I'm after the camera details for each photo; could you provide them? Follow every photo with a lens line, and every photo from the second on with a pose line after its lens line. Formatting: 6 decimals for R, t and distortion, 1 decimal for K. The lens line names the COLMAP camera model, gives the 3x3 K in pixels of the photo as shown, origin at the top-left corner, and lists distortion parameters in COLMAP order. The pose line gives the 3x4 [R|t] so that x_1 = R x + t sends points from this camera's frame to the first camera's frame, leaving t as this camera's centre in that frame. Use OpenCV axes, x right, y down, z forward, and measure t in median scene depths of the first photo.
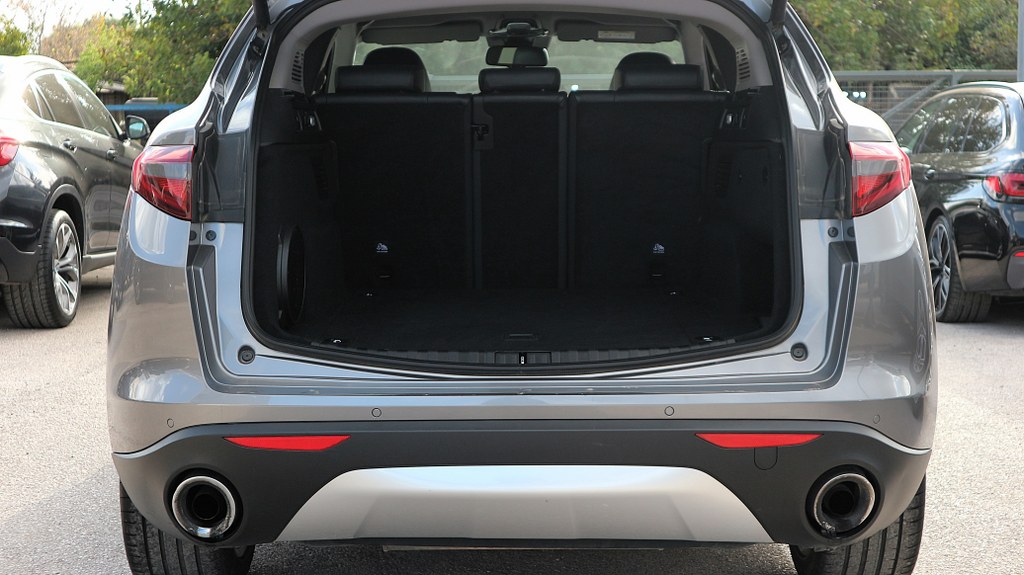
lens RADIAL K [[1670.8, 0, 512.0], [0, 1670.8, 287.5], [0, 0, 1]] dist [-0.005197, 0.011103]
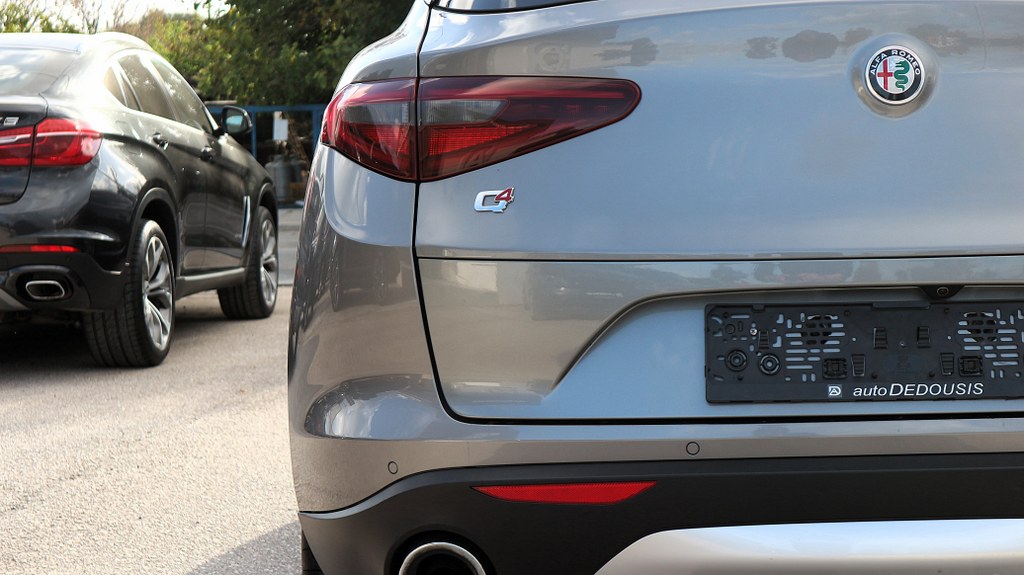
lens RADIAL K [[2022.5, 0, 512.0], [0, 2022.5, 287.5], [0, 0, 1]] dist [-0.181685, 0.140272]
pose [[0.997465, -0.012970, -0.069963, -0.028923], [0.011646, 0.999746, -0.019303, 0.006927], [0.070195, 0.018440, 0.997363, 0.046084]]
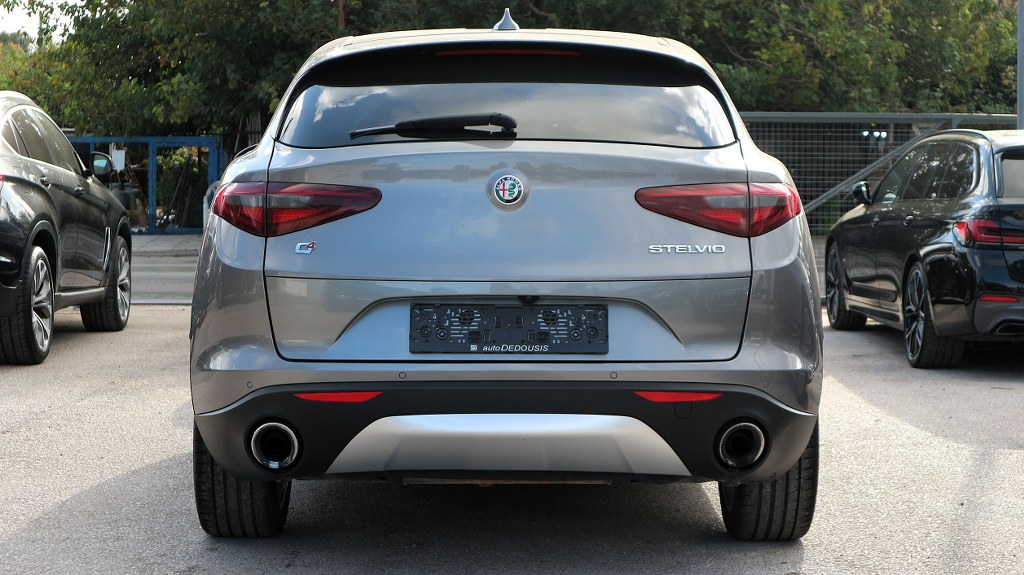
lens RADIAL K [[2022.5, 0, 512.0], [0, 2022.5, 287.5], [0, 0, 1]] dist [-0.181685, 0.140272]
pose [[0.999812, 0.010758, 0.016155, -0.005701], [-0.010177, 0.999315, -0.035585, 0.018083], [-0.016526, 0.035414, 0.999236, -0.199943]]
